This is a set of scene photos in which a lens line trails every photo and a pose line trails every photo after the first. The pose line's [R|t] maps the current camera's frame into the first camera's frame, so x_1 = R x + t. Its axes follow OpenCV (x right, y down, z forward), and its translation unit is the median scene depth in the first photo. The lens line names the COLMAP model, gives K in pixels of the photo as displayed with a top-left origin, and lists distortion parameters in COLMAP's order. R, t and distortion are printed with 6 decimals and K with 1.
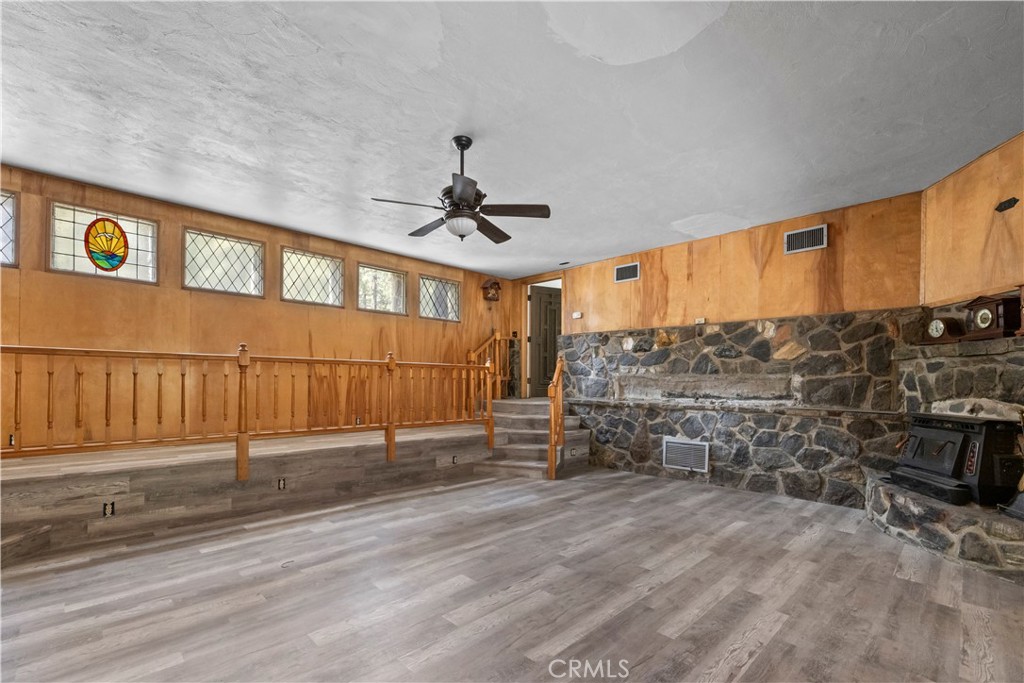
lens RADIAL K [[447.6, 0, 527.6], [0, 447.6, 374.9], [0, 0, 1]] dist [-0.000326, 0.000376]
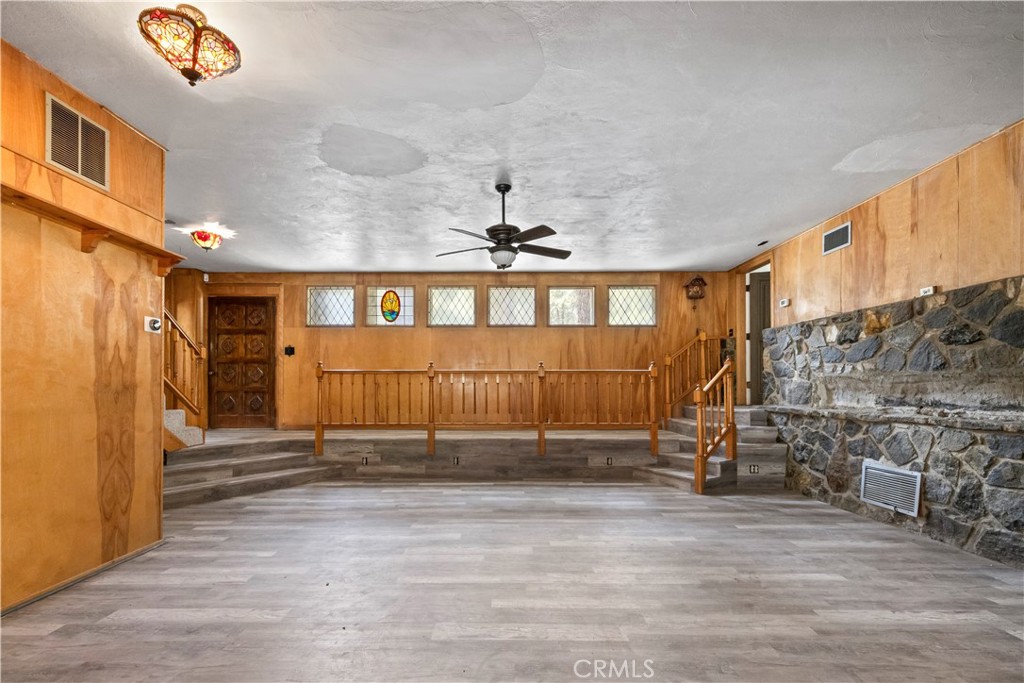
lens RADIAL K [[464.4, 0, 514.8], [0, 464.4, 381.7], [0, 0, 1]] dist [0.000908, 0.000589]
pose [[0.708213, -0.018829, -0.705748, 0.461983], [0.017944, 0.999801, -0.008667, 0.009656], [0.705771, -0.006526, 0.708410, 0.078252]]
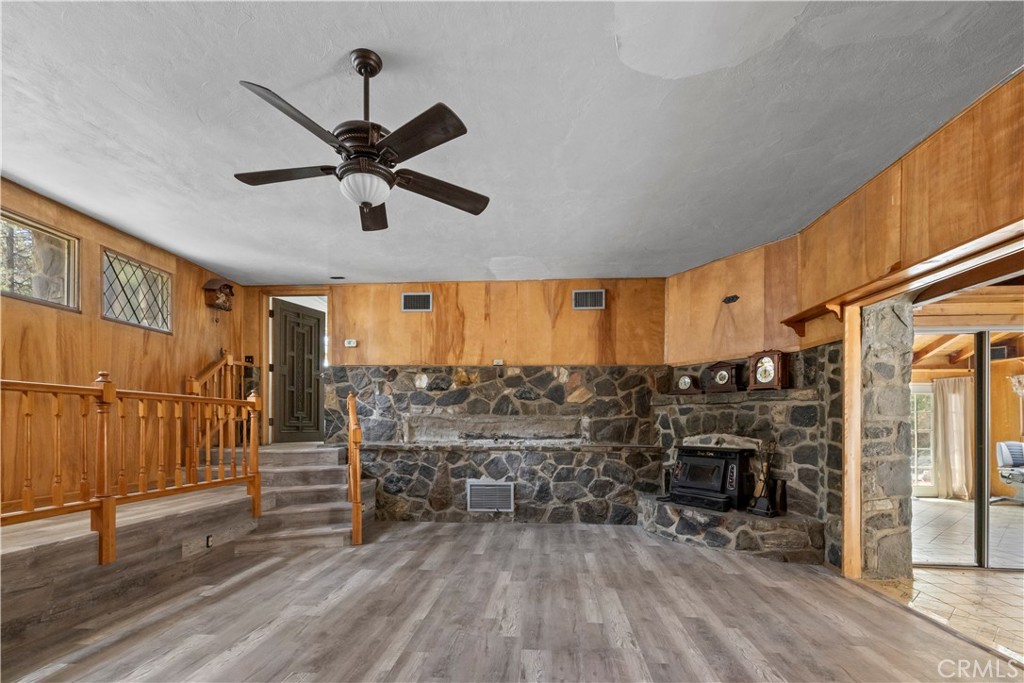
lens RADIAL K [[448.4, 0, 514.8], [0, 448.4, 421.1], [0, 0, 1]] dist [-0.001069, 0.000063]
pose [[0.769189, 0.000151, 0.639021, -0.244822], [-0.007322, 0.999936, 0.008577, 0.002920], [-0.638979, -0.011276, 0.769141, 0.209029]]
